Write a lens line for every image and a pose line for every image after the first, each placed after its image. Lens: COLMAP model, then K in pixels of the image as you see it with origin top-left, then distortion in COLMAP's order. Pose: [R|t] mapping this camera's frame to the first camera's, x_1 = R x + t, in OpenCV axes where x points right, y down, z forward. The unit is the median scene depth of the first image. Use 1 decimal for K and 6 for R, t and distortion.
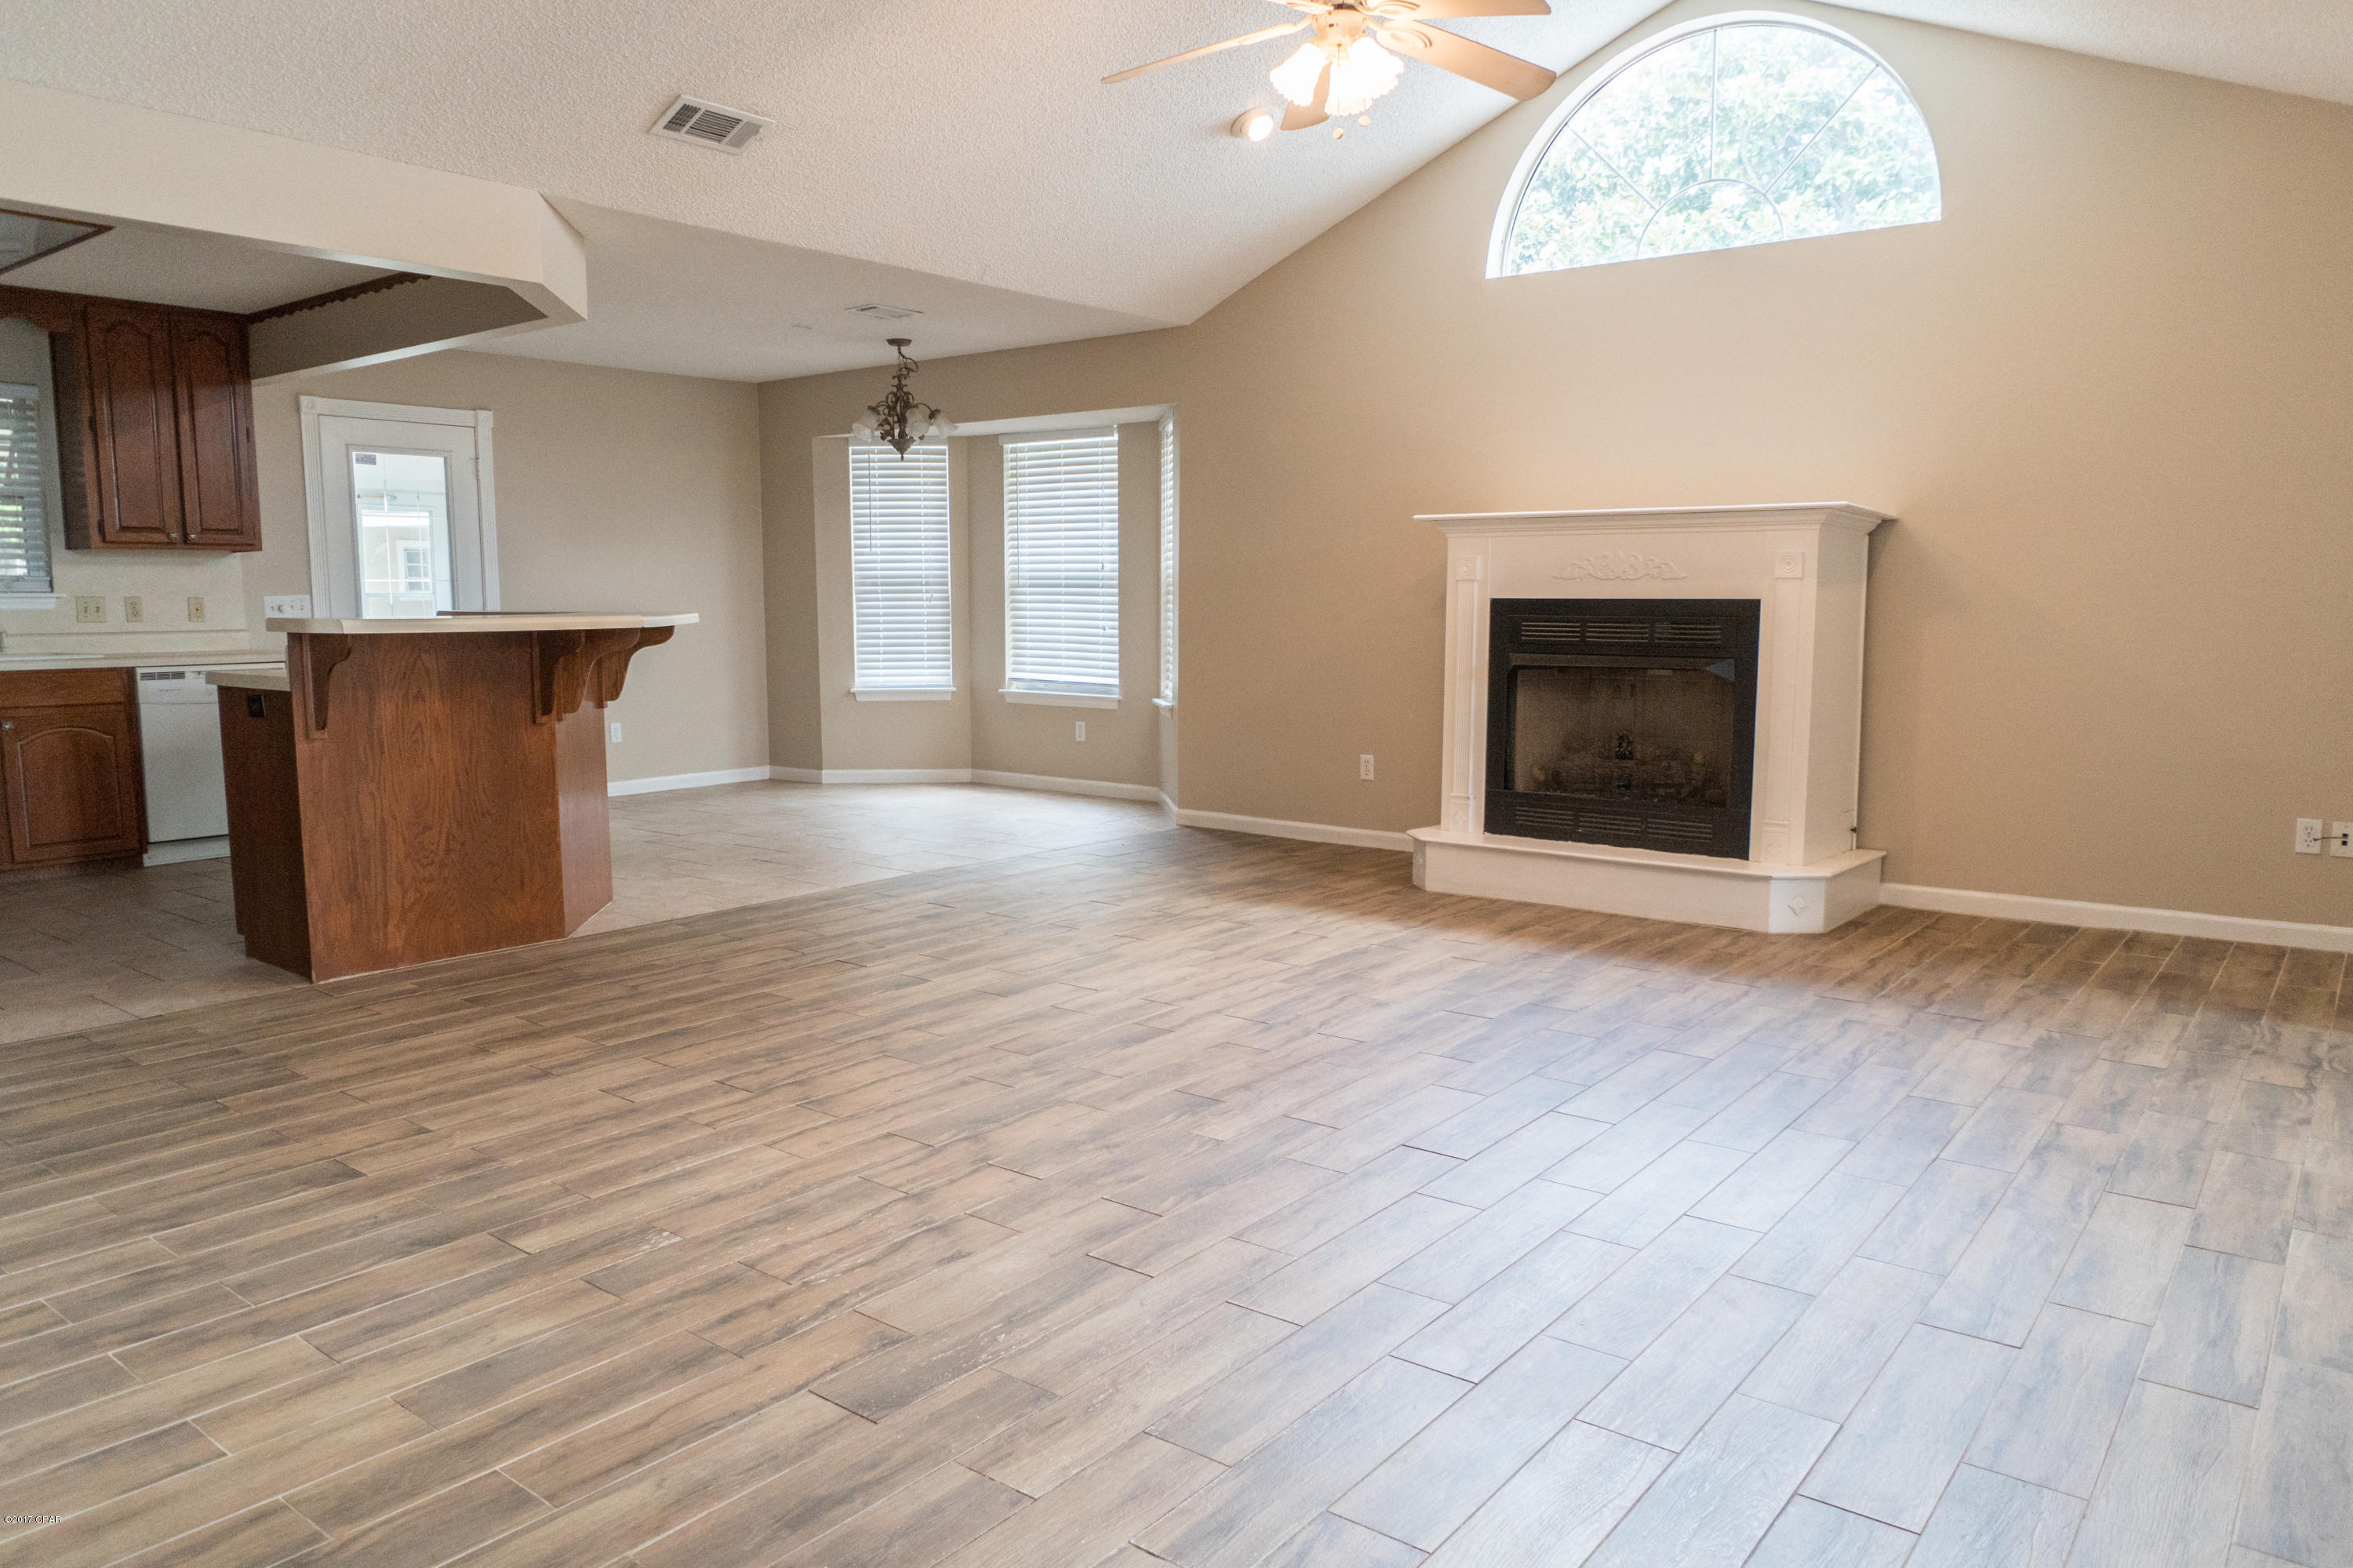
lens RADIAL K [[1539.9, 0, 1161.6], [0, 1539.9, 793.8], [0, 0, 1]] dist [-0.047119, 0.028824]
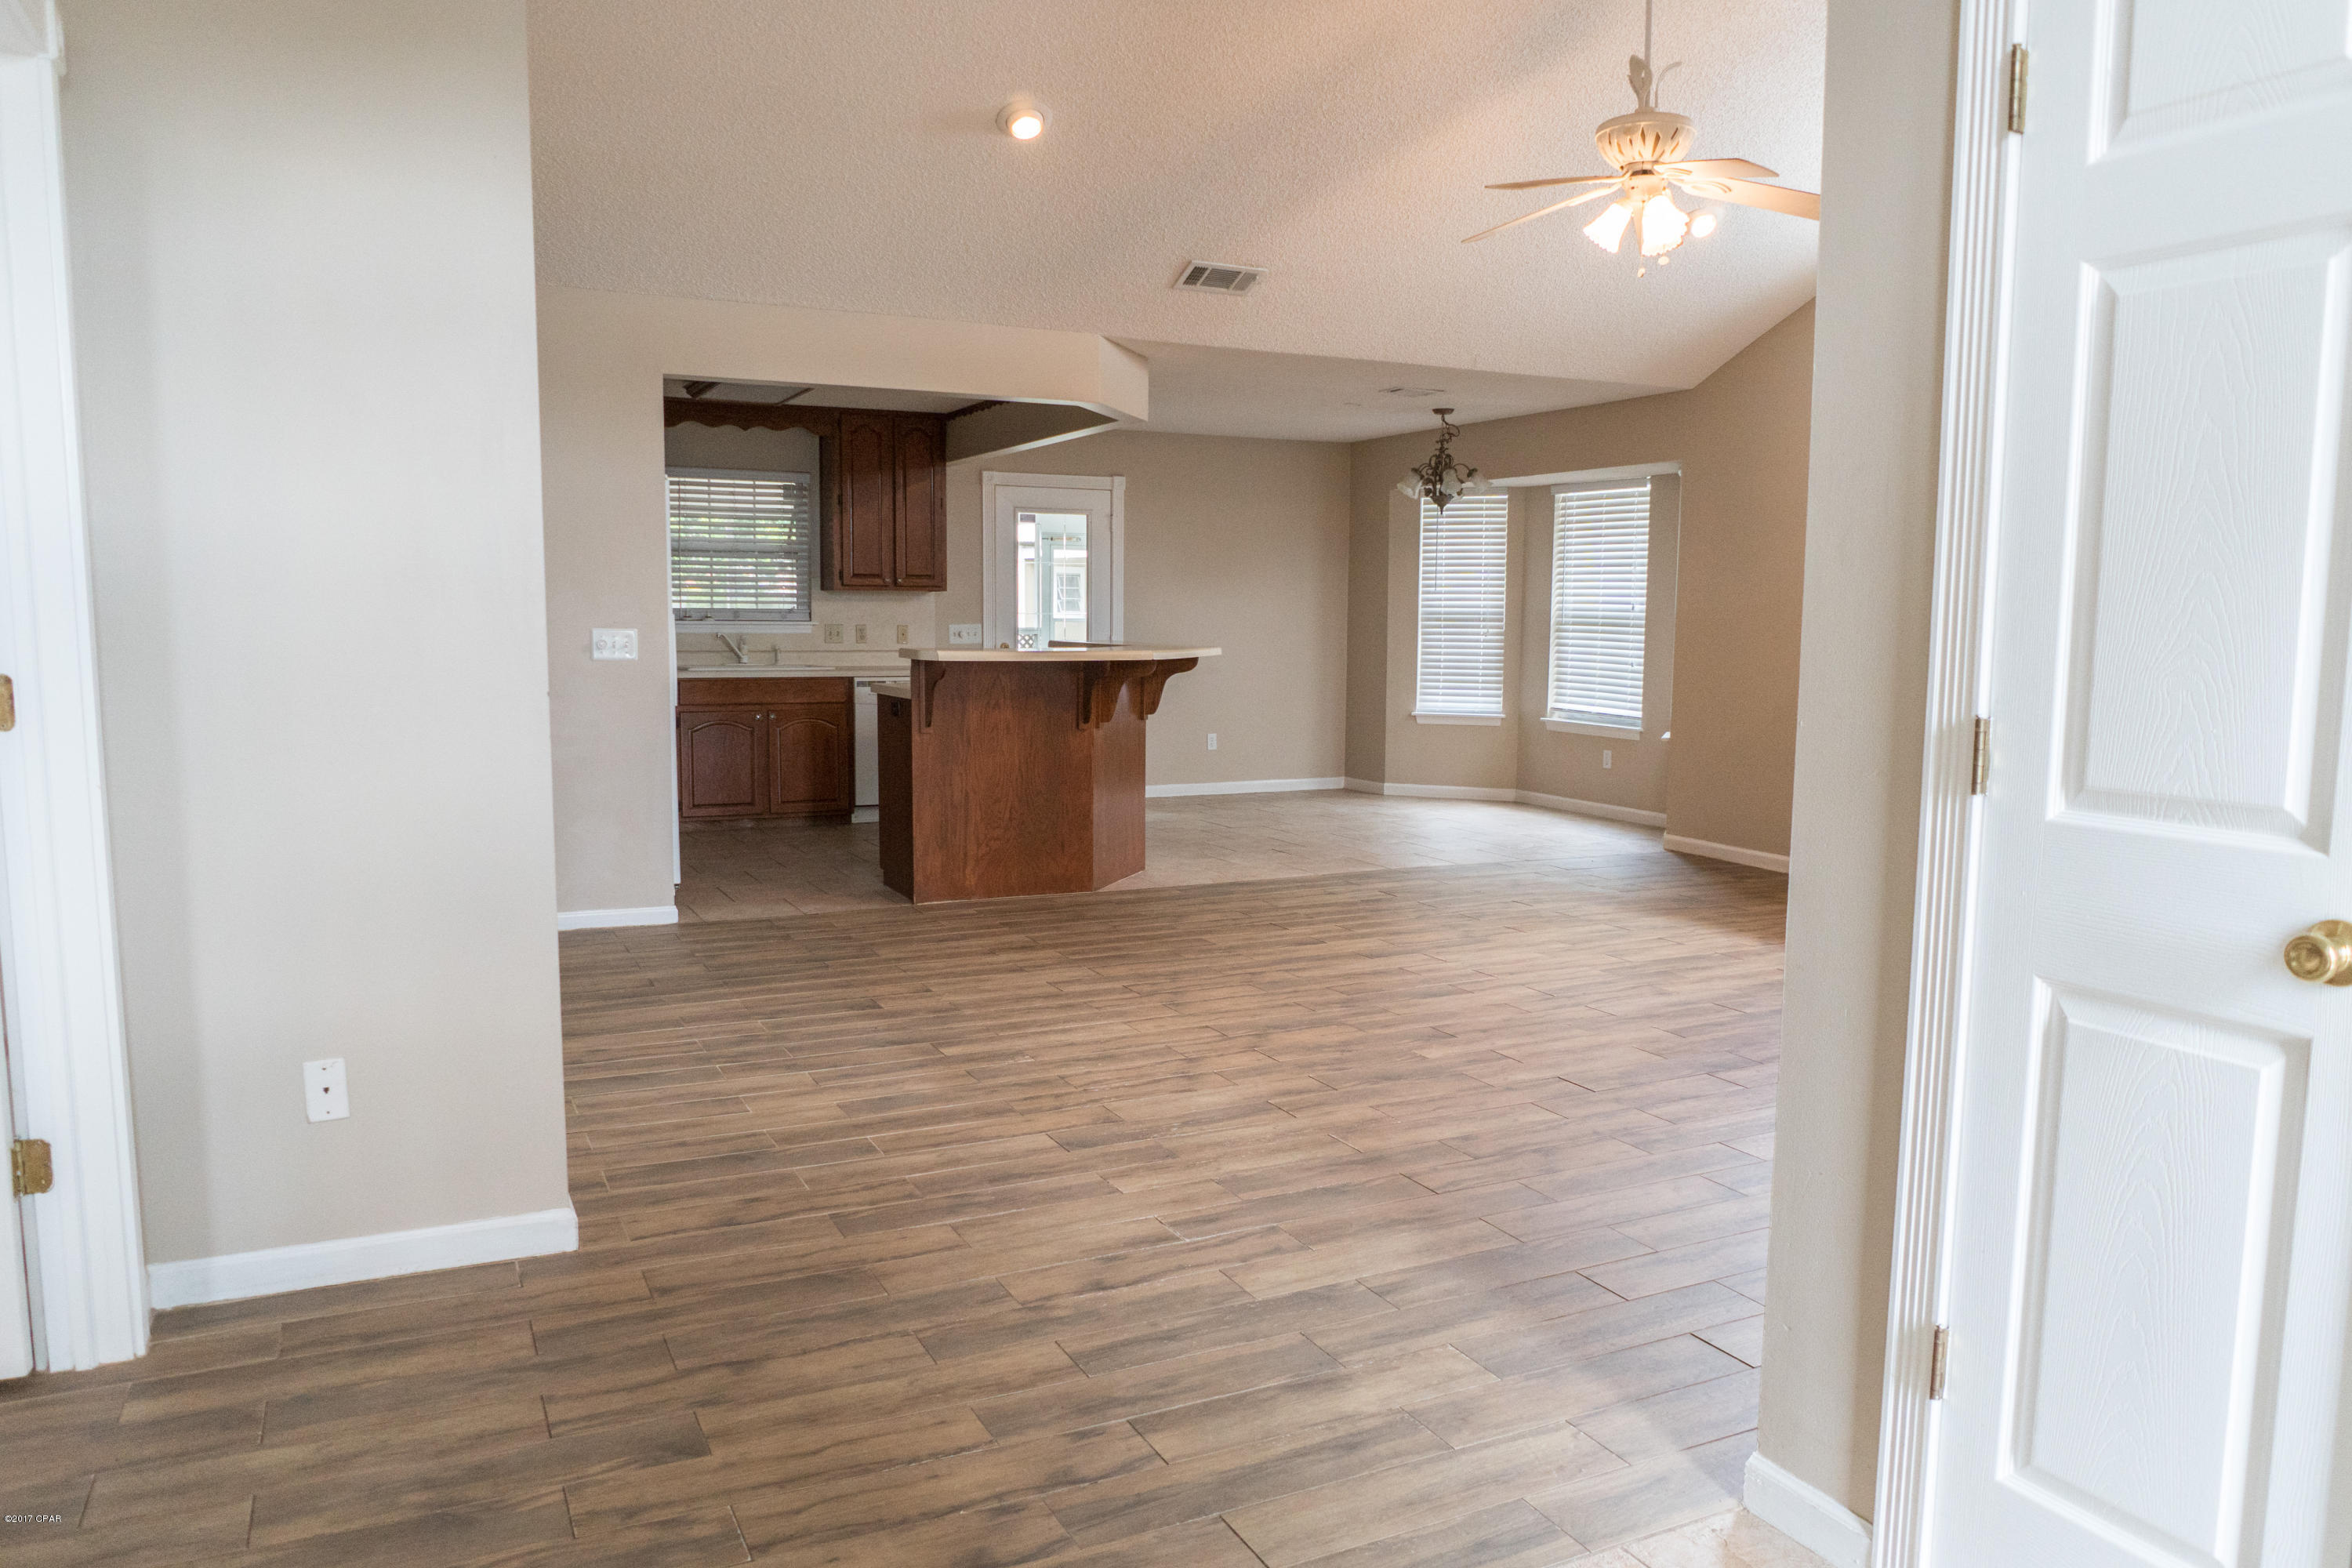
lens RADIAL K [[1570.2, 0, 1211.2], [0, 1570.2, 793.7], [0, 0, 1]] dist [-0.049892, 0.034374]
pose [[0.912519, 0.055934, -0.405193, 0.192385], [-0.062493, 0.998041, -0.002965, 0.005677], [0.404233, 0.028027, 0.914226, -0.156647]]
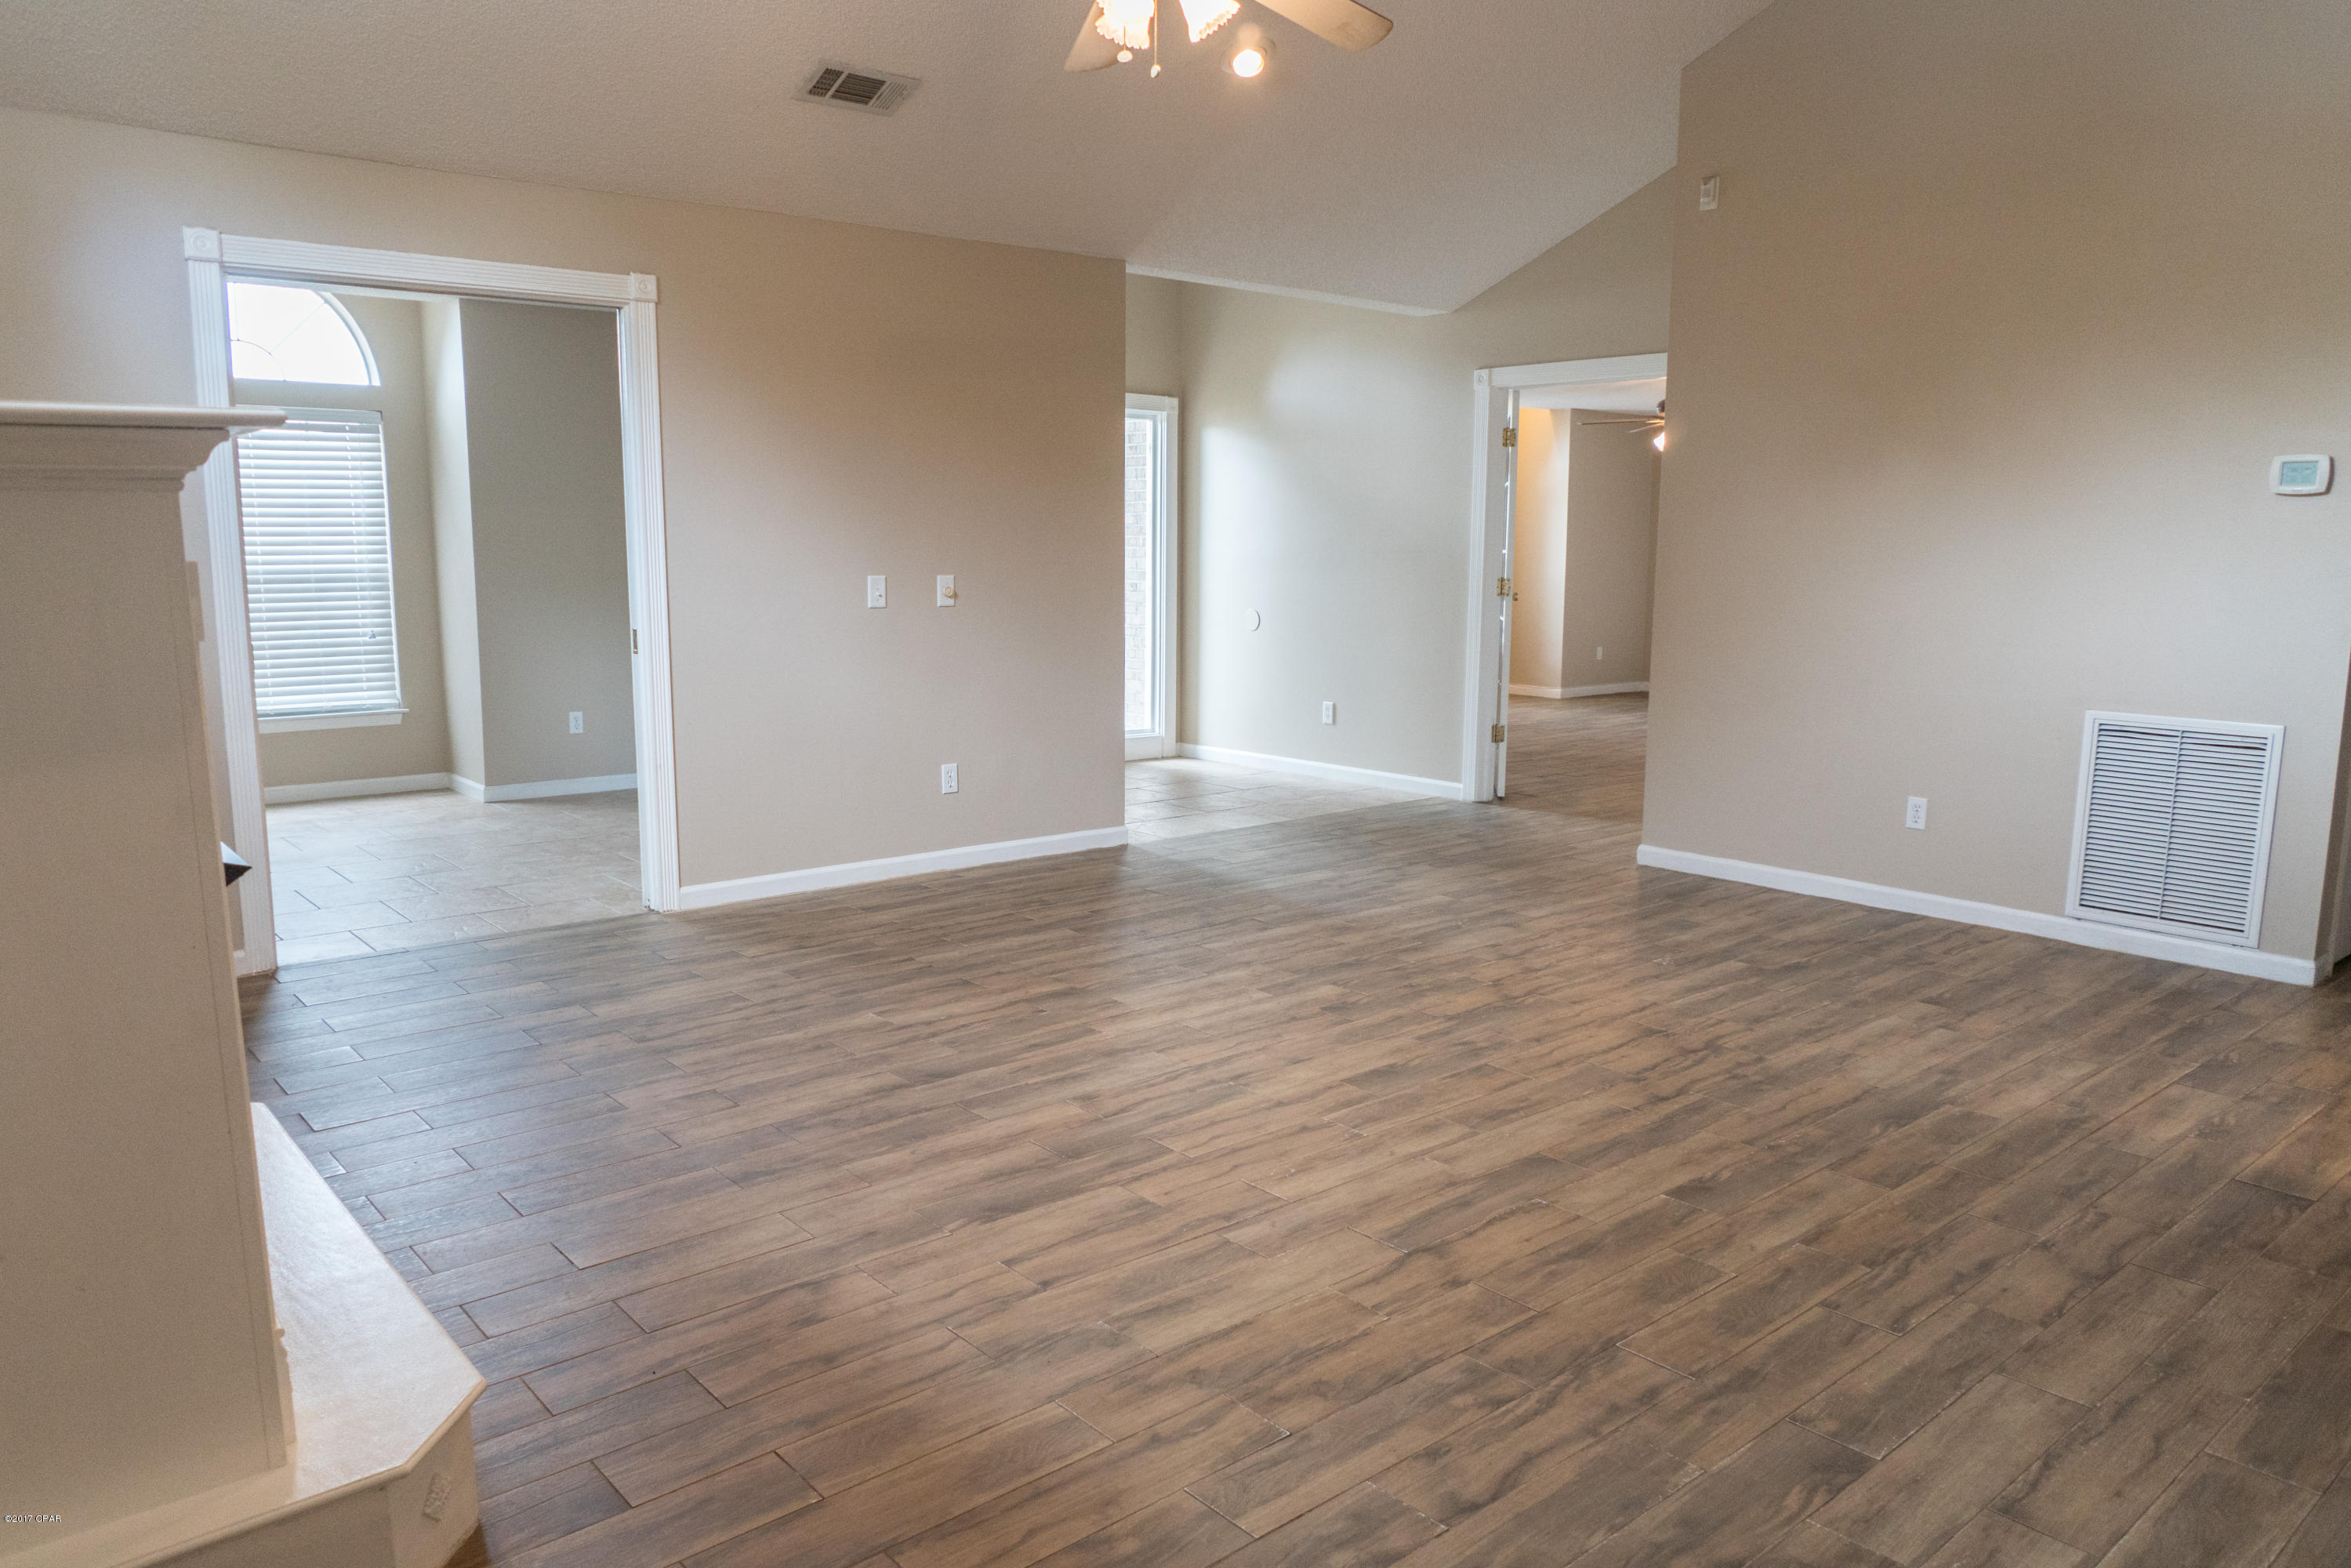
lens RADIAL K [[1615.6, 0, 1171.6], [0, 1615.6, 802.8], [0, 0, 1]] dist [-0.061726, 0.039819]
pose [[-0.982950, -0.033275, 0.180837, -0.038223], [0.020044, 0.958237, 0.285271, -0.173284], [-0.182777, 0.284032, -0.941232, 1.129360]]
